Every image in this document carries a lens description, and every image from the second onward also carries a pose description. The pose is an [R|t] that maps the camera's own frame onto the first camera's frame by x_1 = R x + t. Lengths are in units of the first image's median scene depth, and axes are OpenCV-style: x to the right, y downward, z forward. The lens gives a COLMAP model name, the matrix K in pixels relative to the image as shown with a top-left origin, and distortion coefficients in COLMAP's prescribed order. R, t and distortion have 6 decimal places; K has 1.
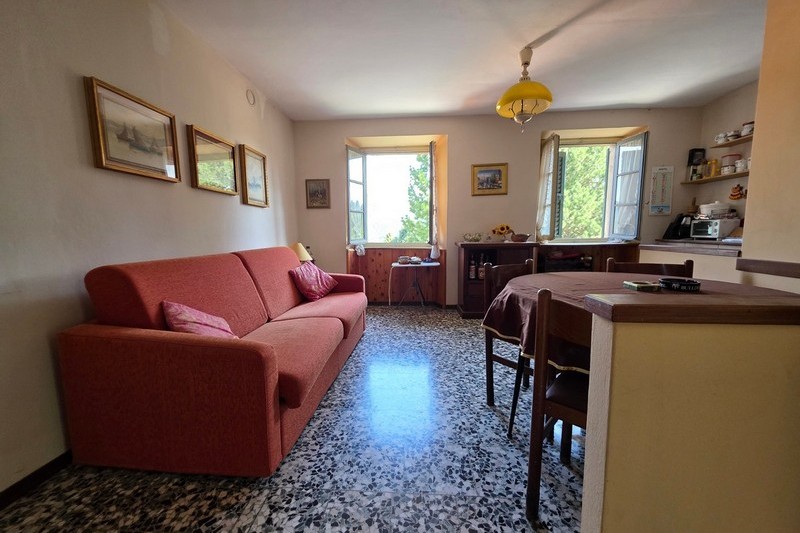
lens RADIAL K [[318.9, 0, 398.4], [0, 318.9, 268.1], [0, 0, 1]] dist [0.003417, 0.000056]
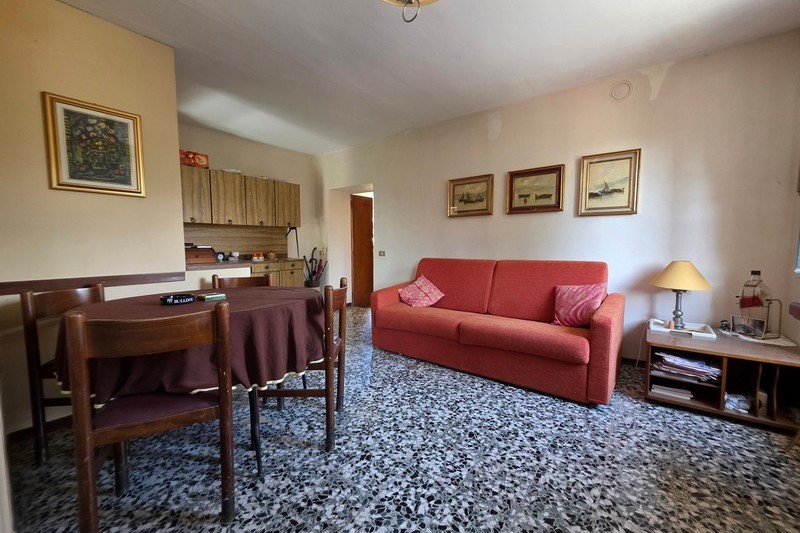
lens RADIAL K [[318.9, 0, 399.4], [0, 318.9, 268.5], [0, 0, 1]] dist [0.003417, 0.000056]
pose [[-0.551736, 0.076515, -0.830501, 0.562305], [-0.083743, 0.985668, 0.146445, -0.116387], [0.829804, 0.150348, -0.537421, 0.912921]]
